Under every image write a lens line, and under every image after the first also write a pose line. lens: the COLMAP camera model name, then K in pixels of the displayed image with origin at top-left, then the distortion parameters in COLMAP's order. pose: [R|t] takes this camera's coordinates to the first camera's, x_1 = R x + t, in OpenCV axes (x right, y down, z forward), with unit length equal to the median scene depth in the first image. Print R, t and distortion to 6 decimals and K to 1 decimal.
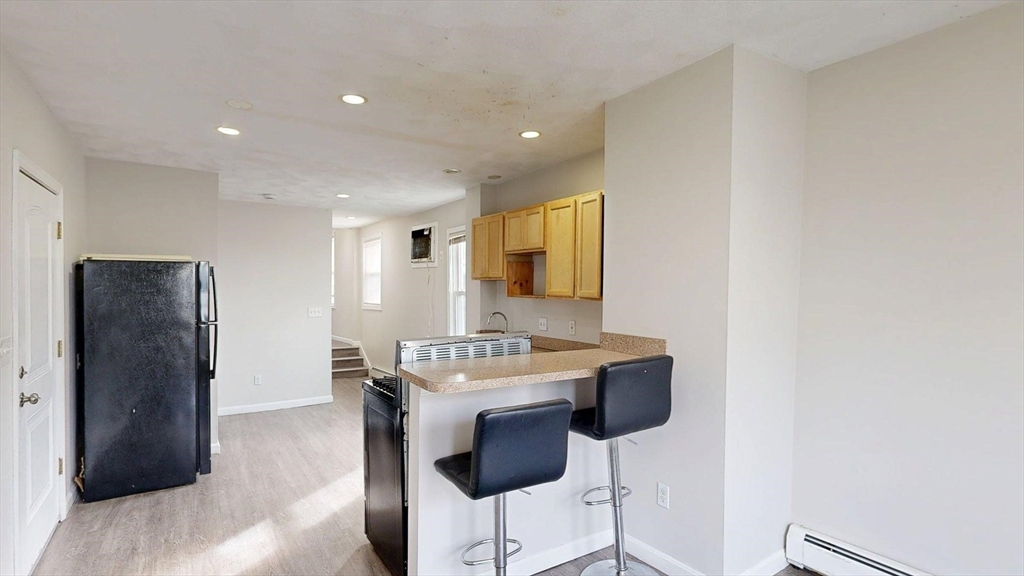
lens RADIAL K [[501.9, 0, 527.6], [0, 501.9, 292.9], [0, 0, 1]] dist [0.000926, -0.000198]
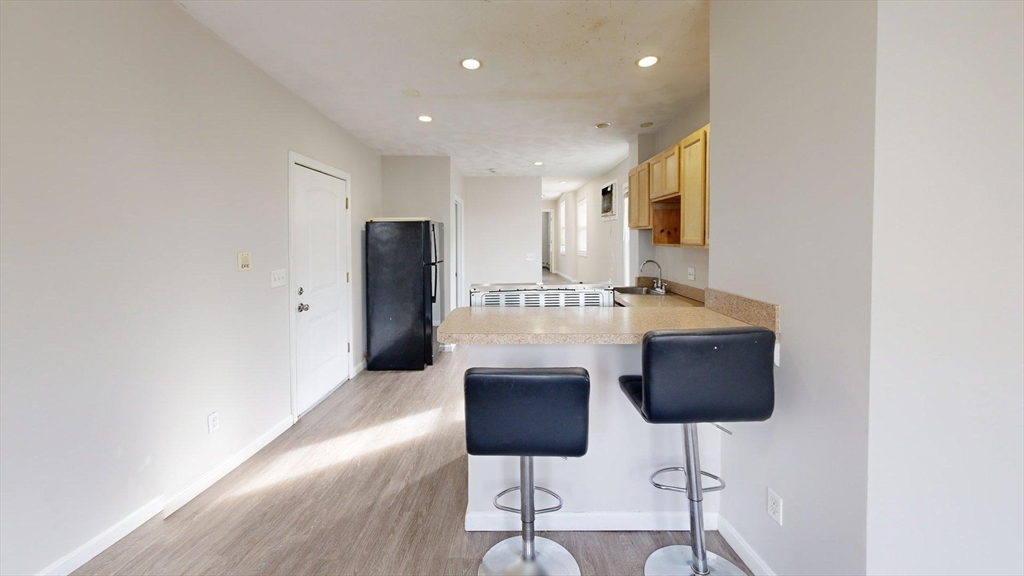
lens RADIAL K [[385.1, 0, 502.3], [0, 385.1, 281.5], [0, 0, 1]] dist [-0.003010, -0.000060]
pose [[0.823897, 0.052619, -0.564292, 0.157545], [0.003960, 0.995122, 0.098574, 0.002613], [0.566726, -0.083450, 0.819669, 0.202364]]
